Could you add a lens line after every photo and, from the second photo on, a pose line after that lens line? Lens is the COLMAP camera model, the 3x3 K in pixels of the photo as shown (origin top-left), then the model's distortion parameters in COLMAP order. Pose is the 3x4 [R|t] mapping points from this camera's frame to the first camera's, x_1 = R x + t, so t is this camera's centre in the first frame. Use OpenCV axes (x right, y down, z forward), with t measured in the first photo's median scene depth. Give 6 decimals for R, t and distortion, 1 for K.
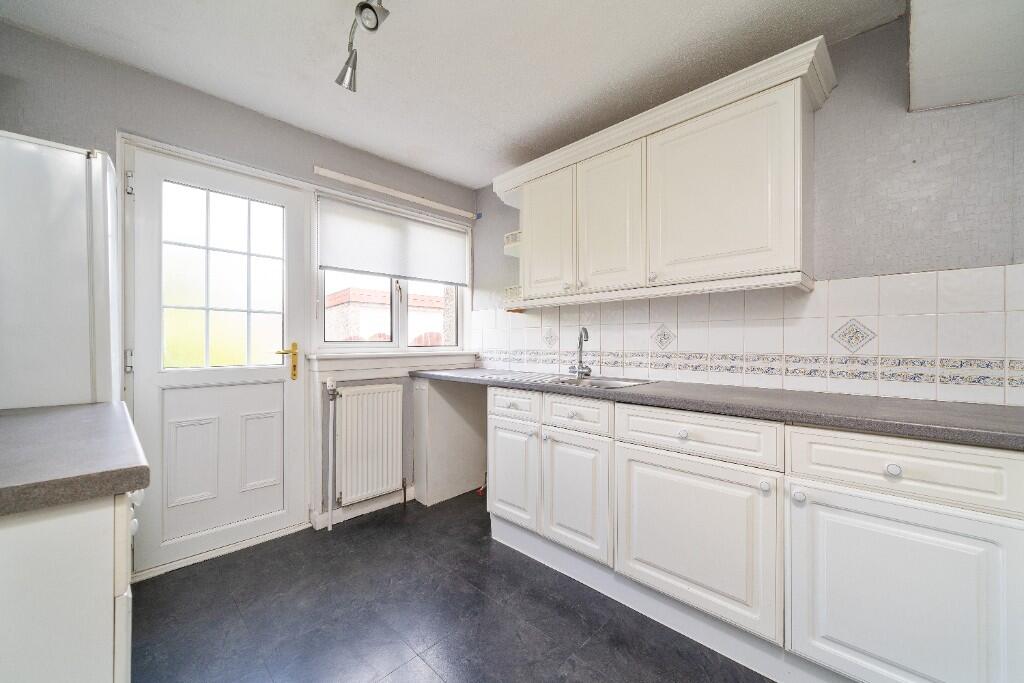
lens RADIAL K [[393.8, 0, 512.0], [0, 393.8, 341.5], [0, 0, 1]] dist [-0.003200, -0.000318]
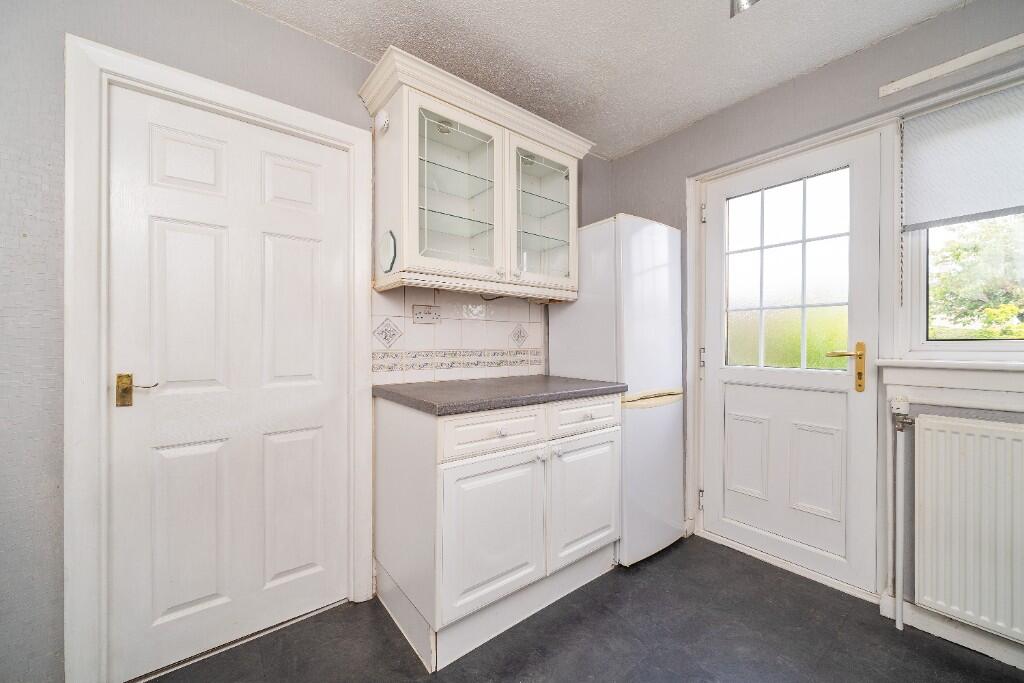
lens RADIAL K [[393.8, 0, 512.0], [0, 393.8, 341.5], [0, 0, 1]] dist [-0.003200, -0.000318]
pose [[-0.126947, -0.001540, -0.991908, 0.253216], [0.001054, 0.999998, -0.001688, 0.002199], [0.991909, -0.001260, -0.126945, 0.422942]]
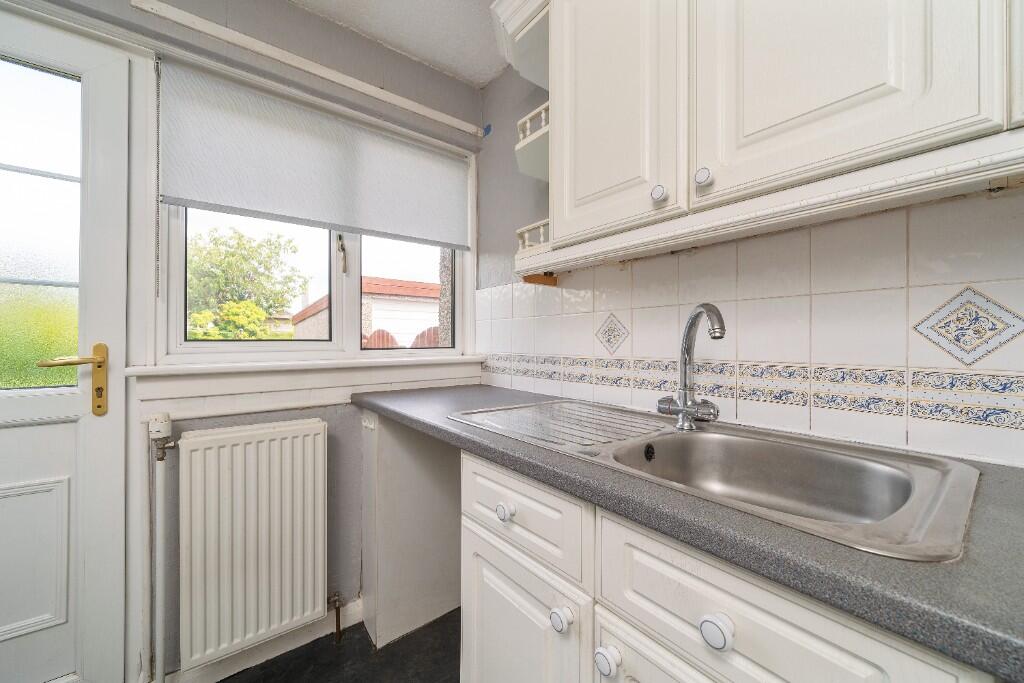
lens RADIAL K [[393.8, 0, 512.0], [0, 393.8, 341.5], [0, 0, 1]] dist [-0.003200, -0.000318]
pose [[0.991118, -0.002141, -0.132970, 0.042790], [0.002503, 0.999994, 0.002560, 0.000642], [0.132964, -0.002870, 0.991117, 0.541964]]
